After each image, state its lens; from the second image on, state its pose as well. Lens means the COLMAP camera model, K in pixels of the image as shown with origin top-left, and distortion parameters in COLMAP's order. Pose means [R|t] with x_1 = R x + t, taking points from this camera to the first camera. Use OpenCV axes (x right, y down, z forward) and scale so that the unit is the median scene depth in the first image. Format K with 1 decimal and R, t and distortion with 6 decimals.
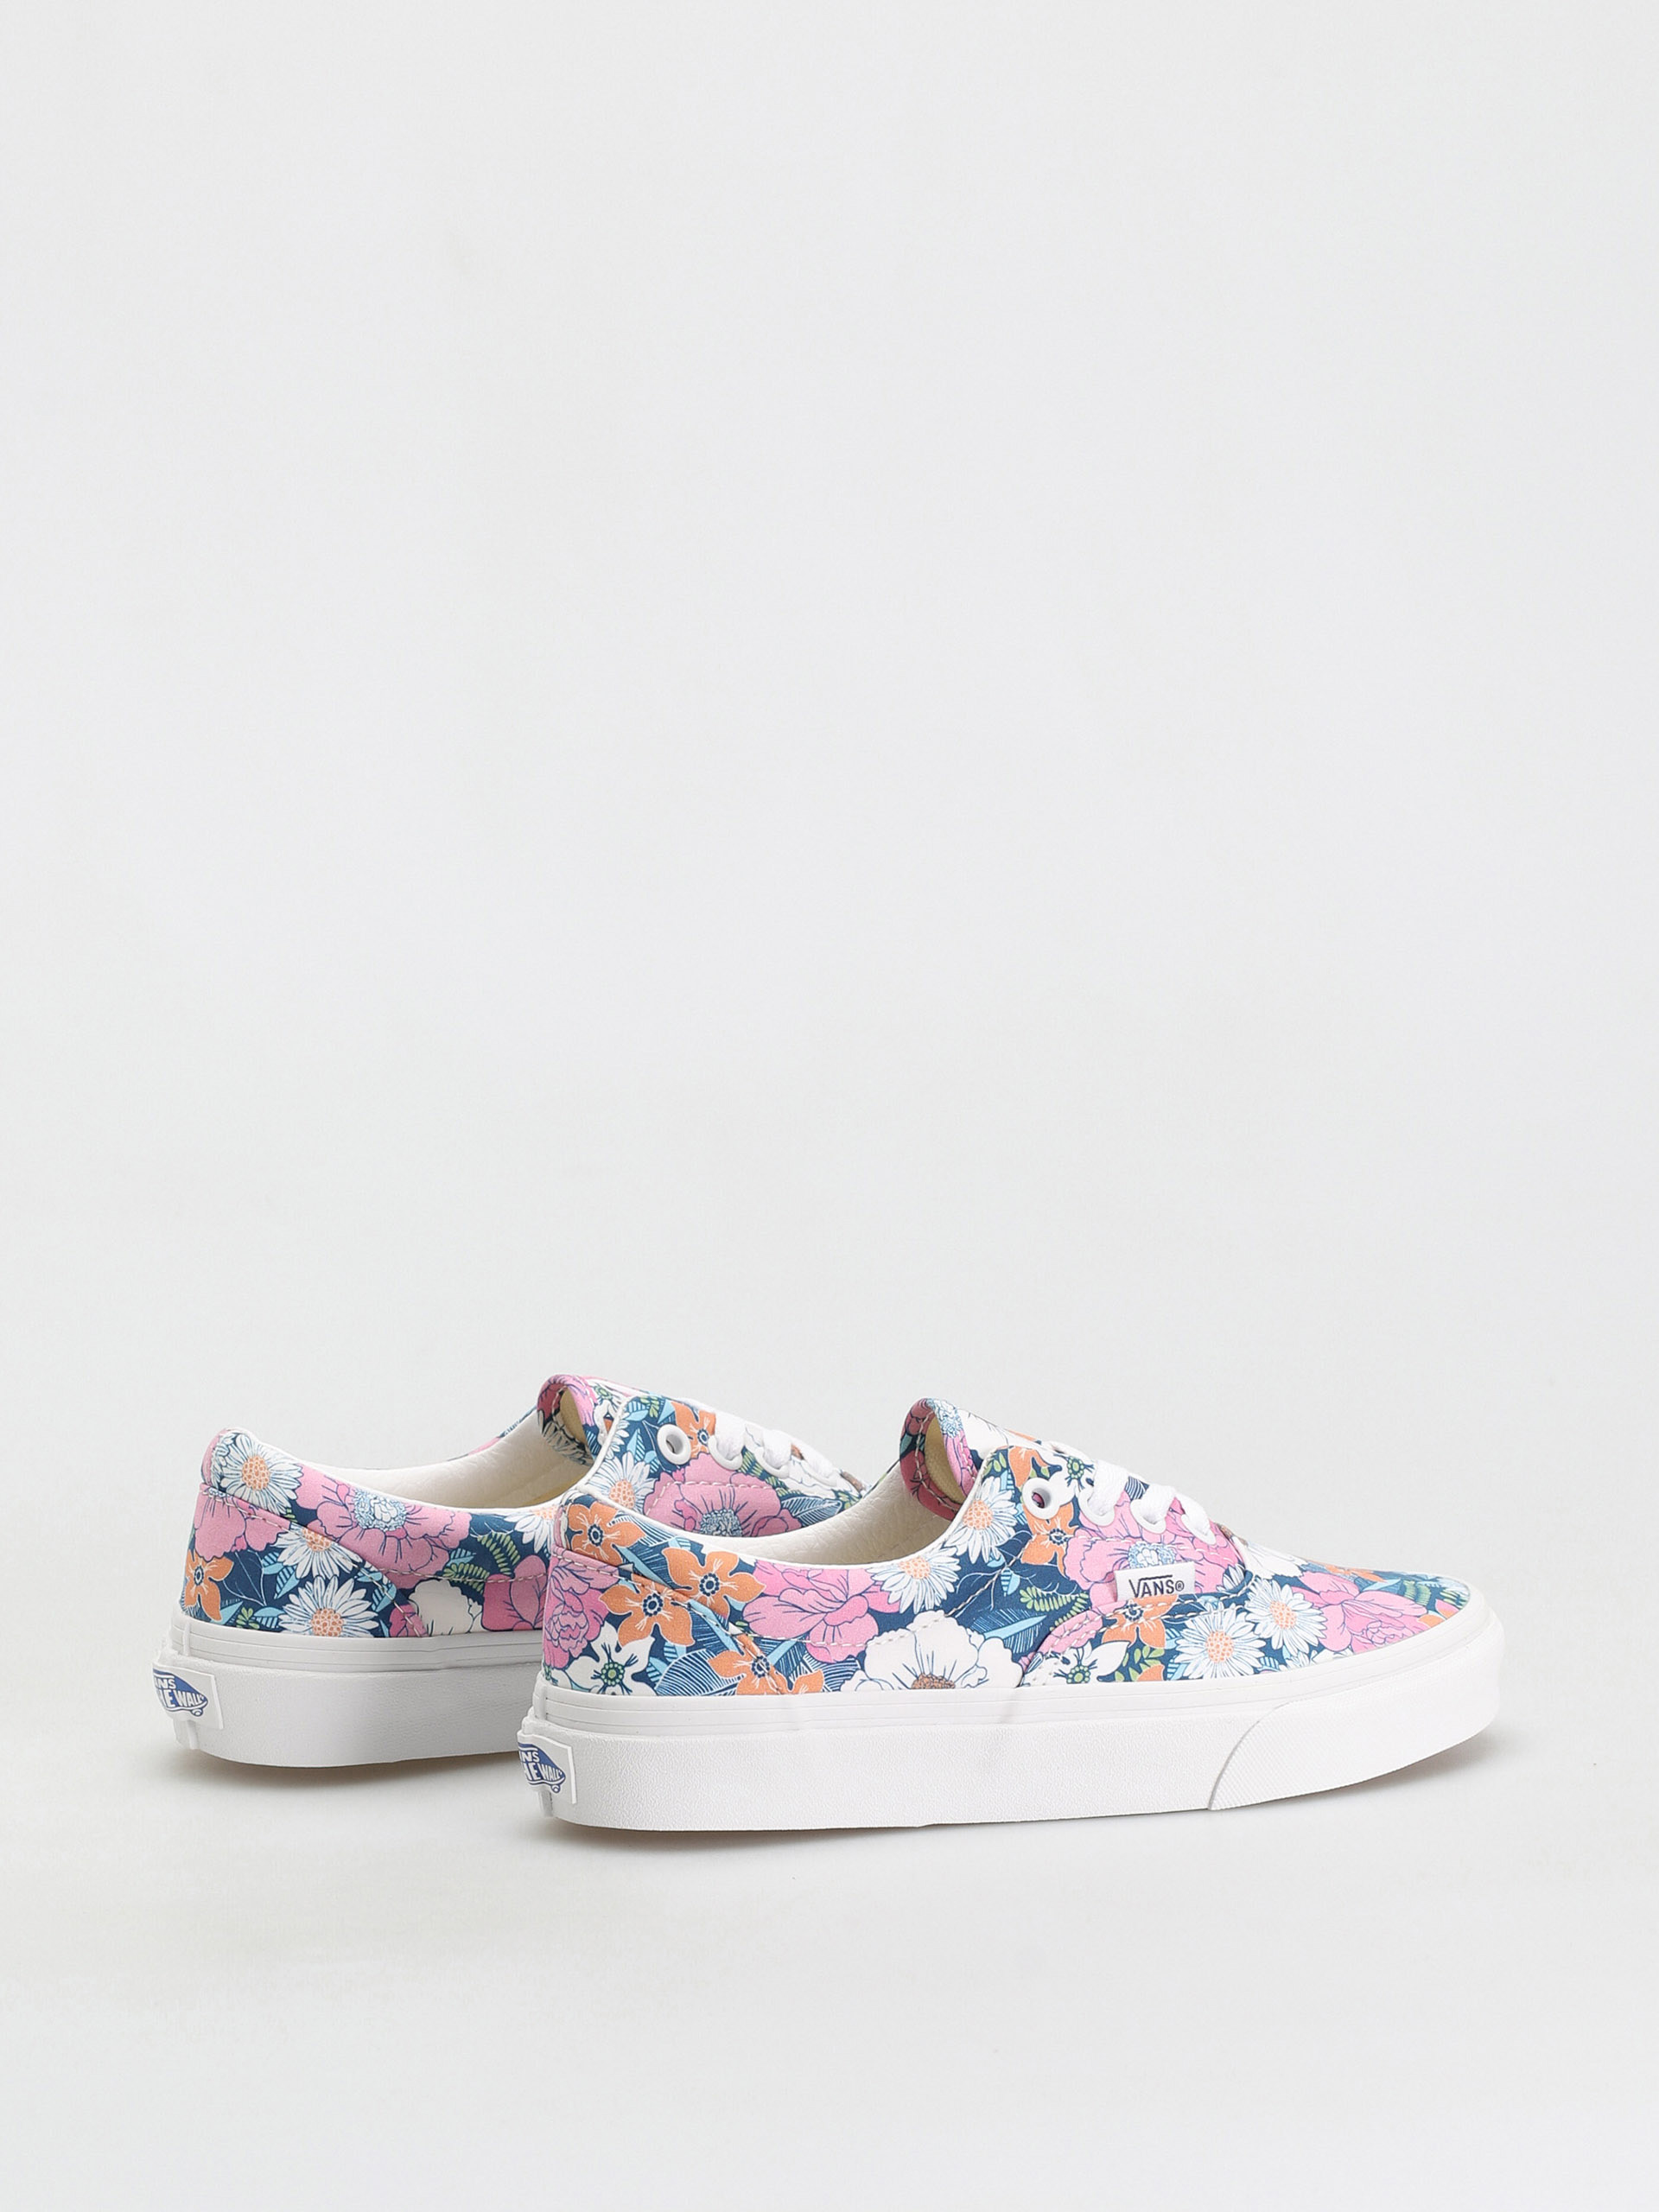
lens RADIAL K [[10752.5, 0, 829.5], [0, 10752.5, 1106.0], [0, 0, 1]] dist [-0.086408, 3.559789]
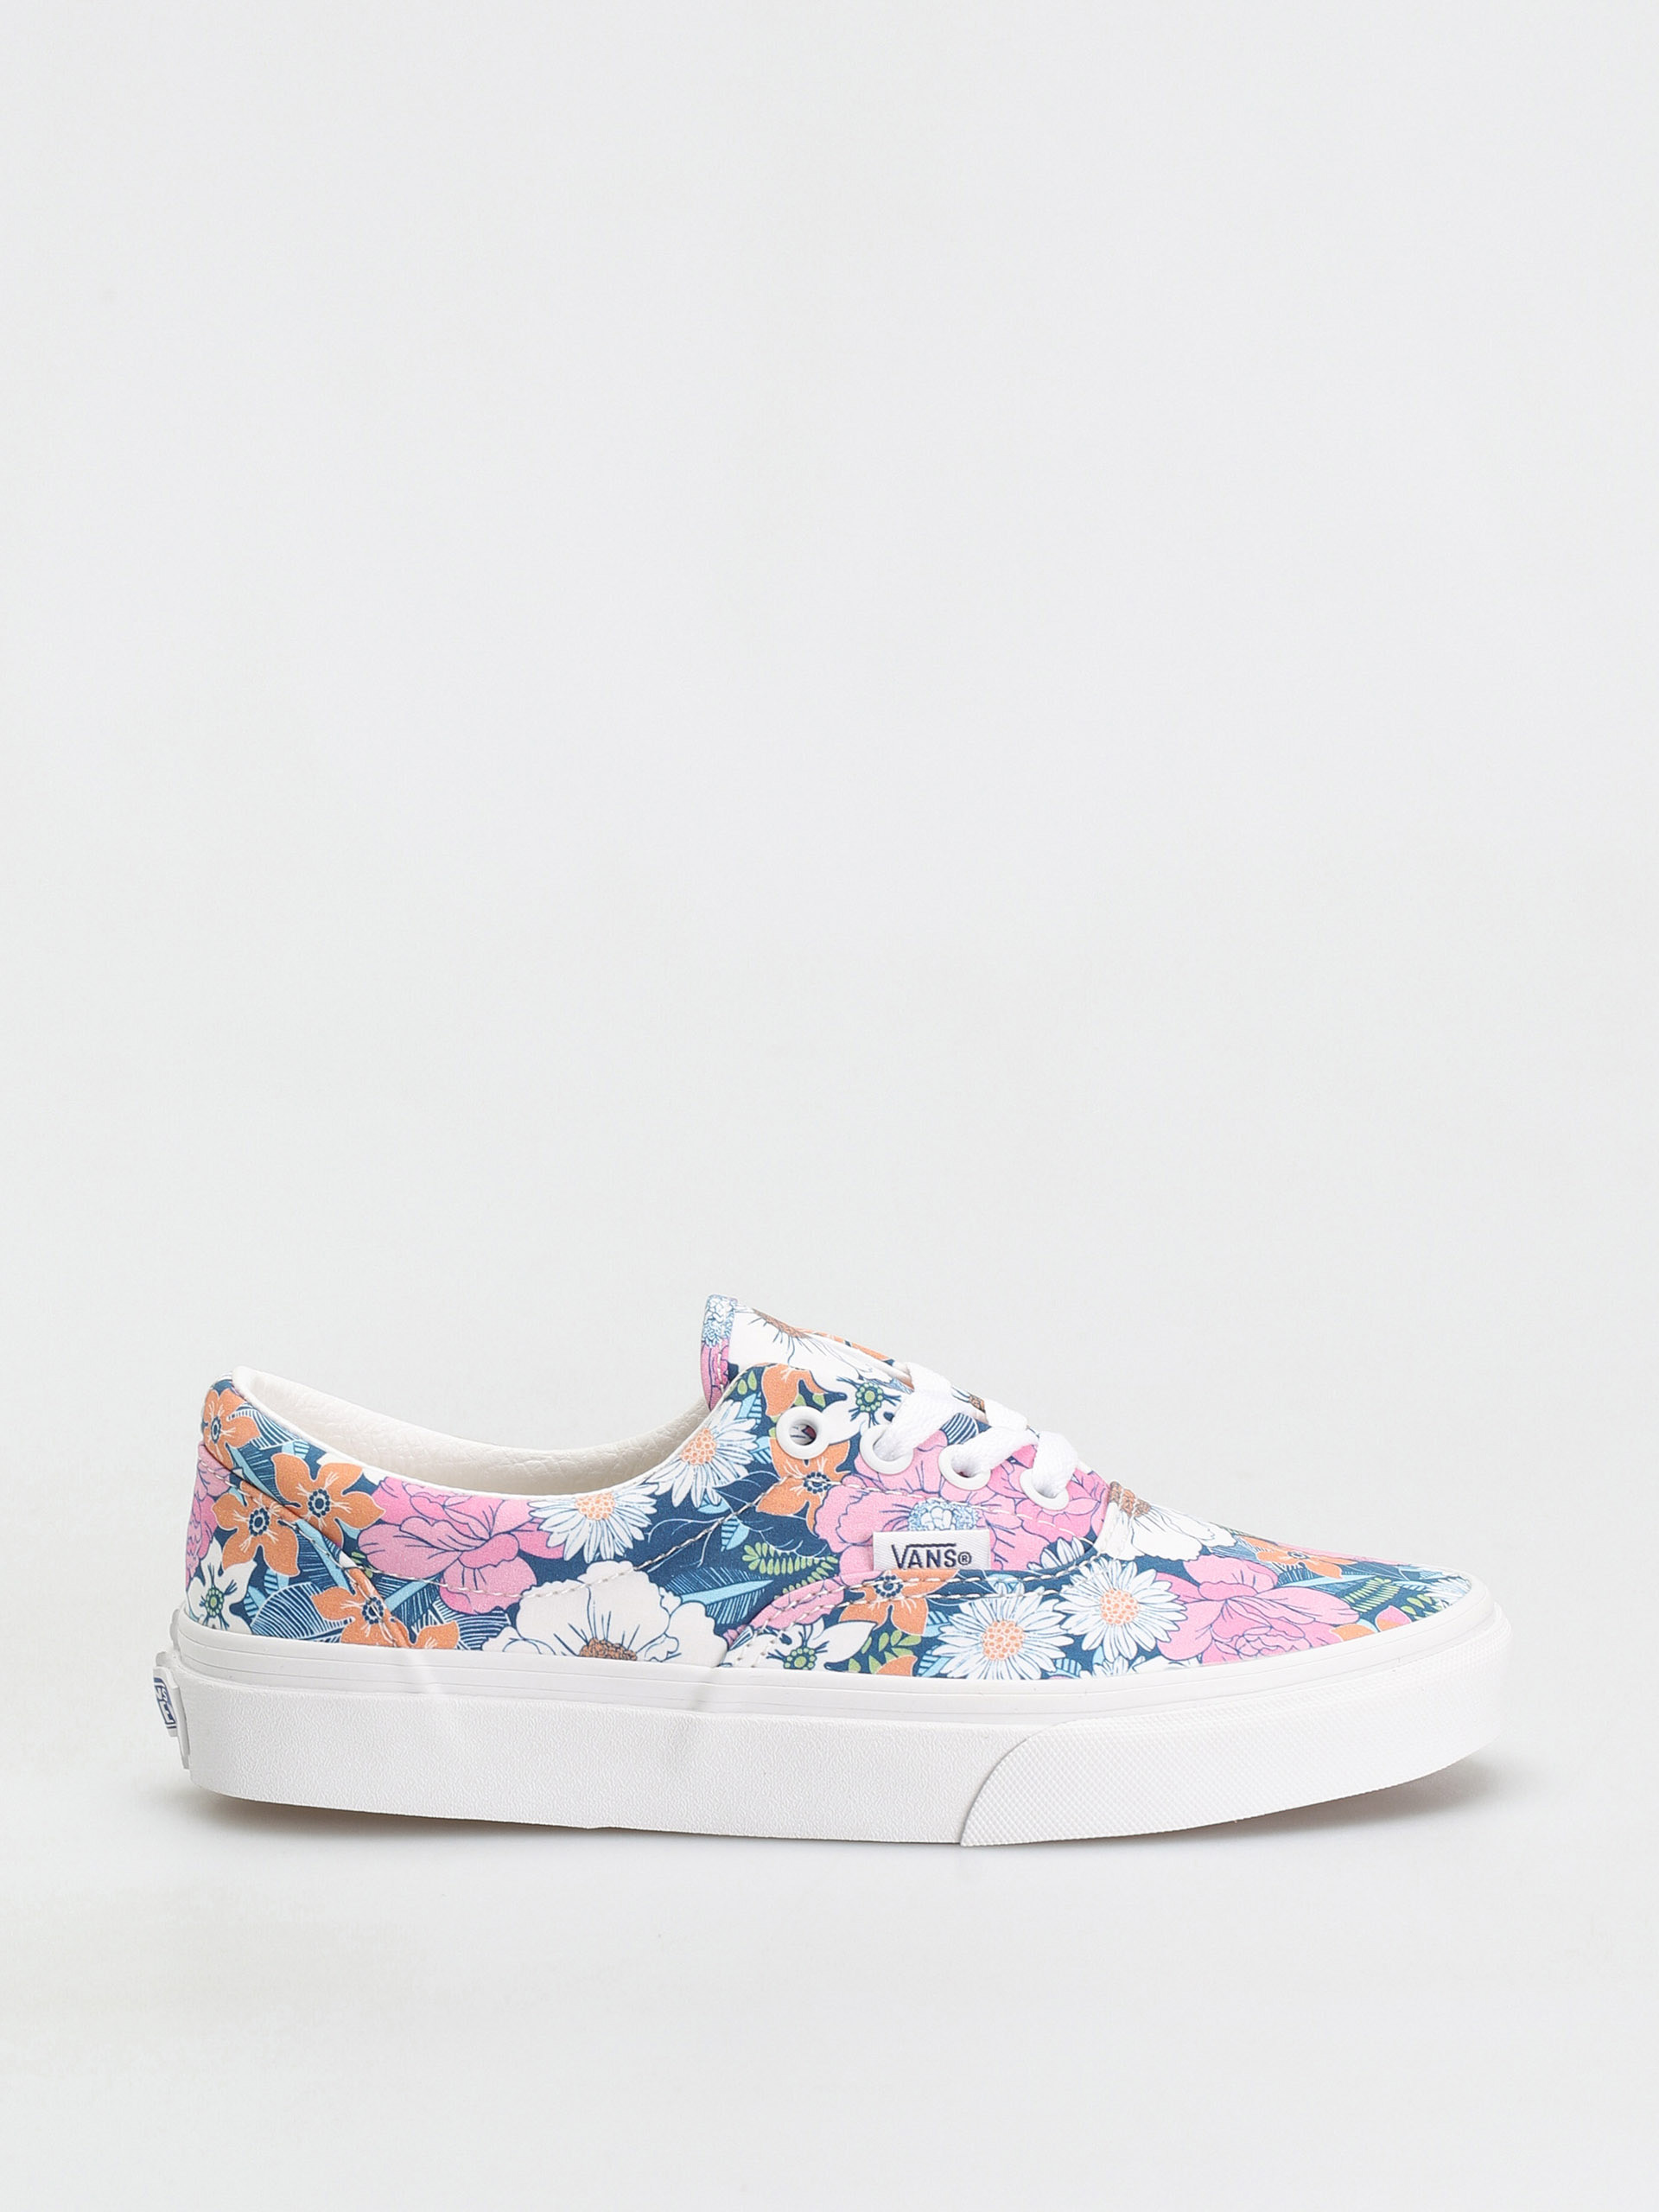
lens RADIAL K [[10752.5, 0, 829.5], [0, 10752.5, 1106.0], [0, 0, 1]] dist [-0.086408, 3.559789]
pose [[0.894024, 0.073165, -0.442004, 0.372209], [-0.061400, 0.997275, 0.040888, -0.020196], [0.443792, -0.009415, 0.896081, 0.291714]]
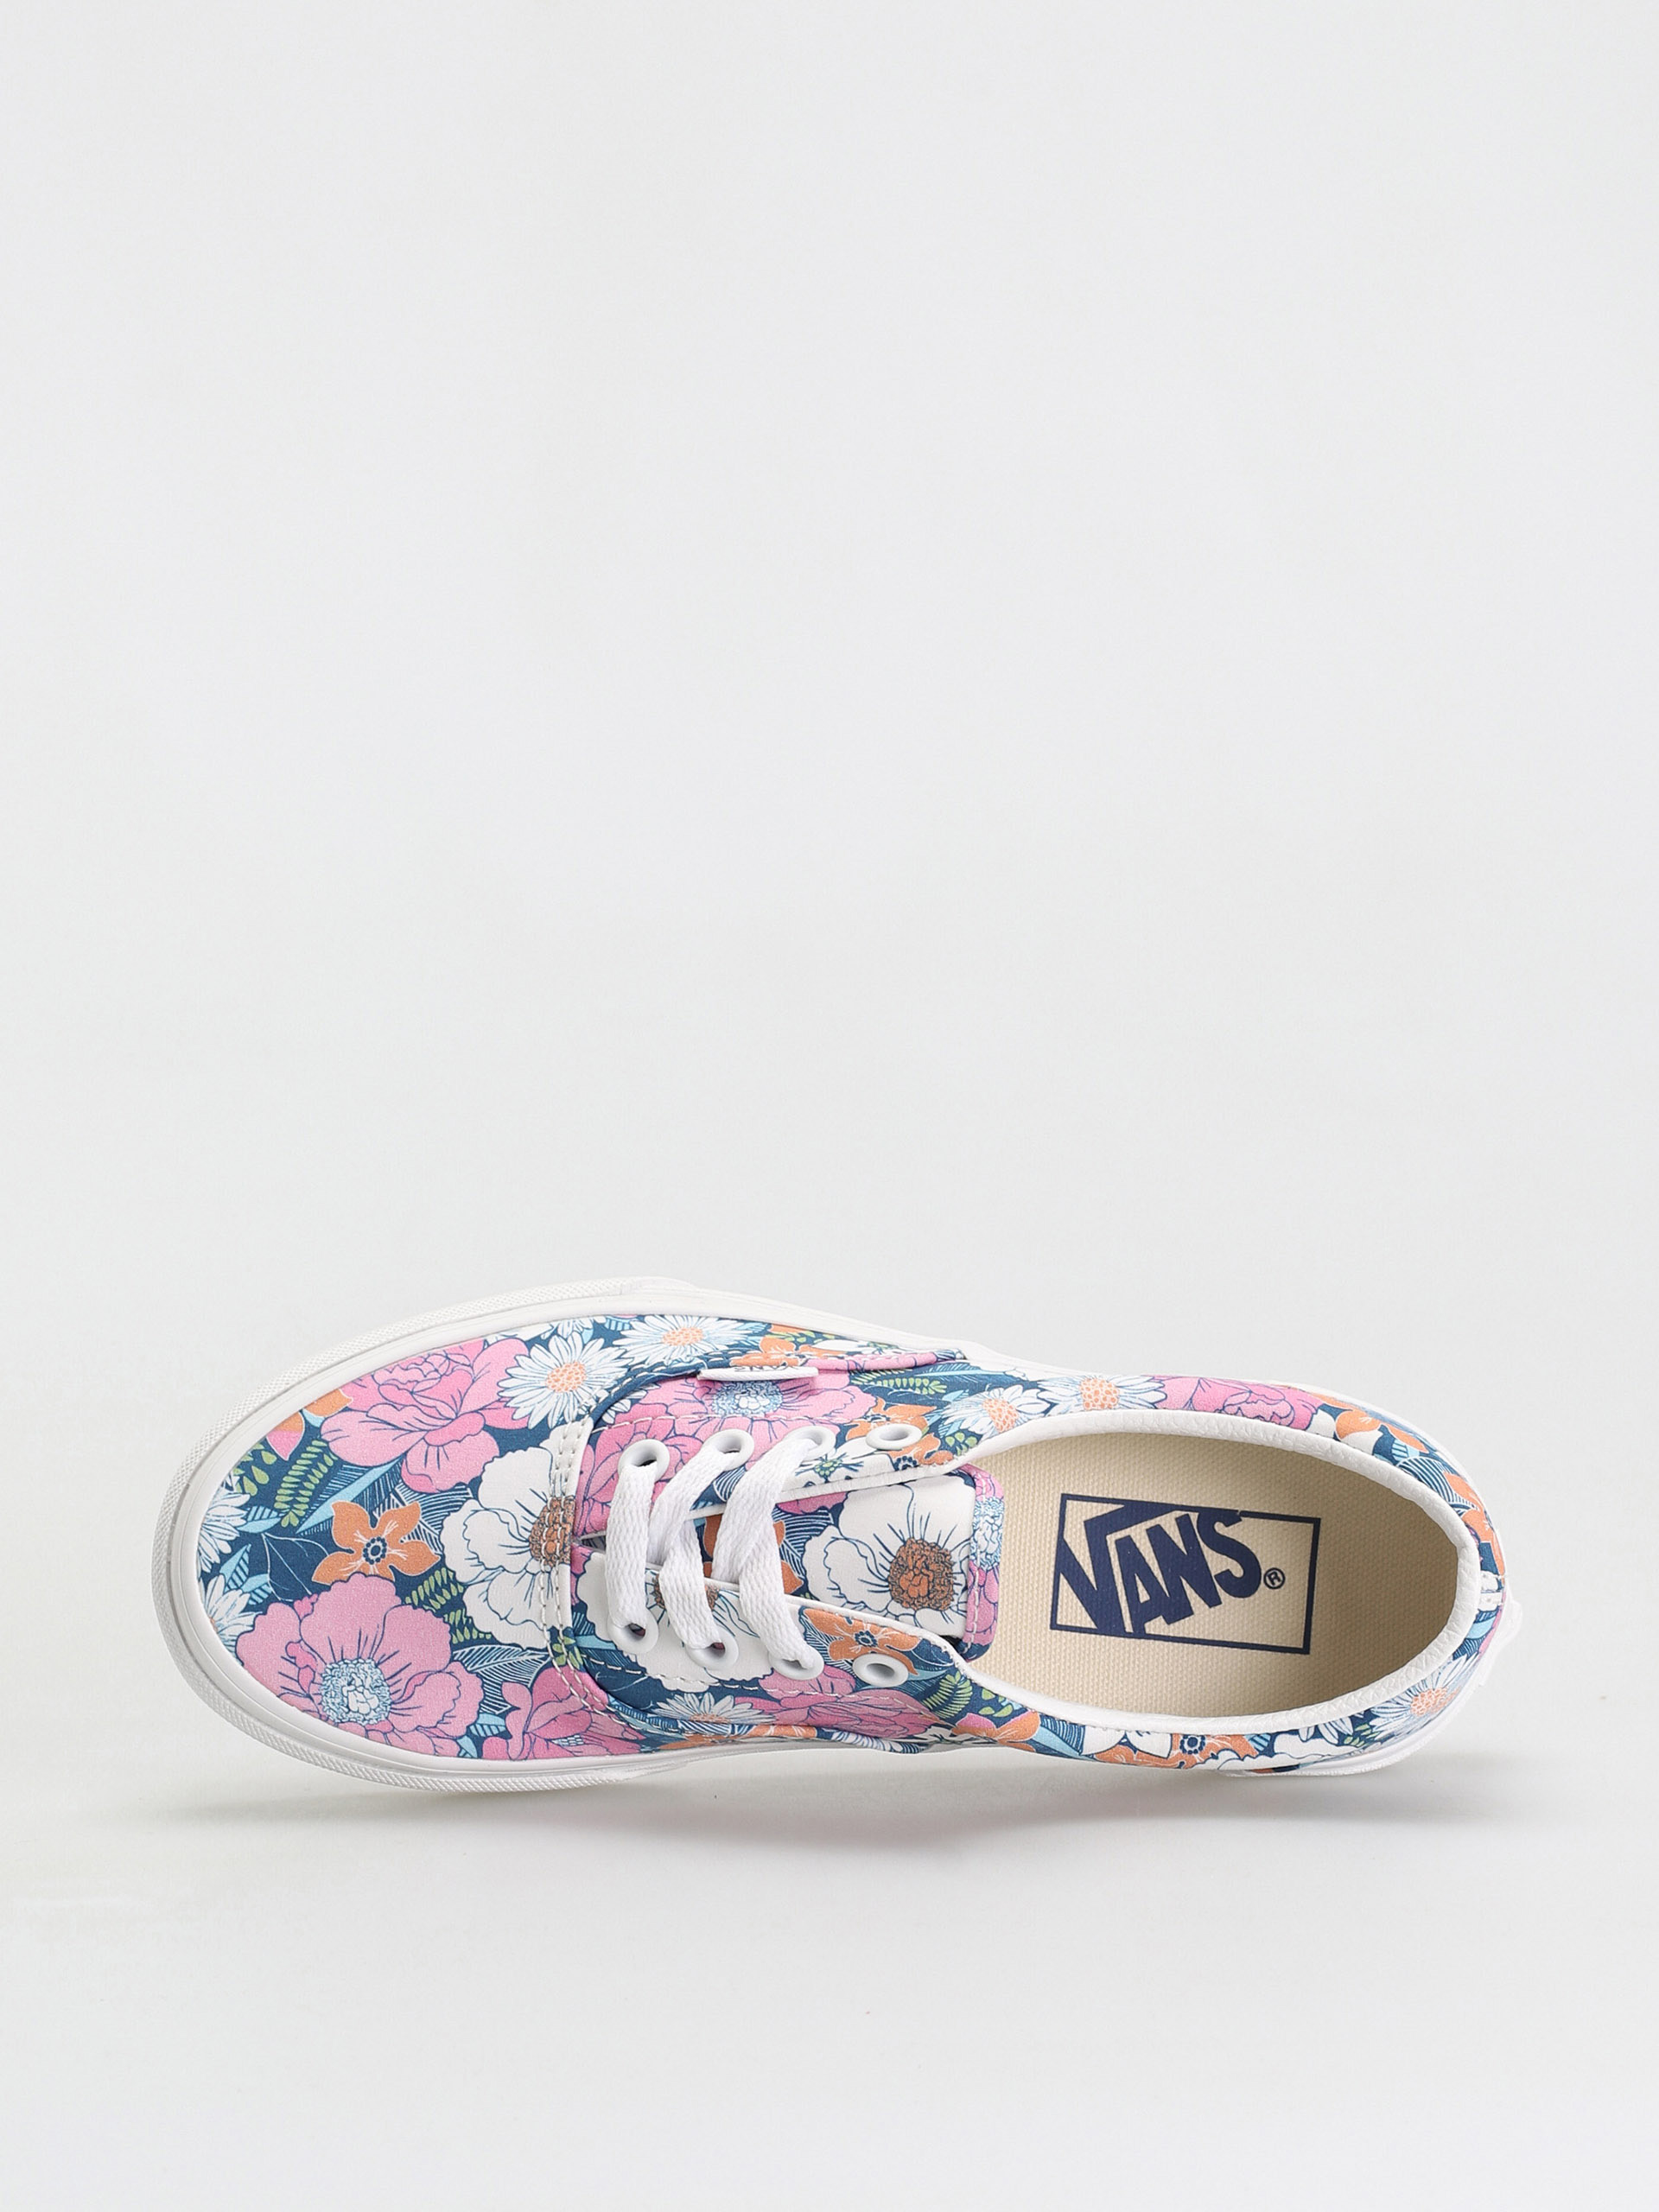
lens RADIAL K [[10752.5, 0, 829.5], [0, 10752.5, 1106.0], [0, 0, 1]] dist [-0.086408, 3.559789]
pose [[-0.880724, -0.473447, -0.013182, 0.045607], [-0.010188, -0.008888, 0.999909, -0.744802], [-0.473521, 0.880778, 0.003004, 0.983906]]
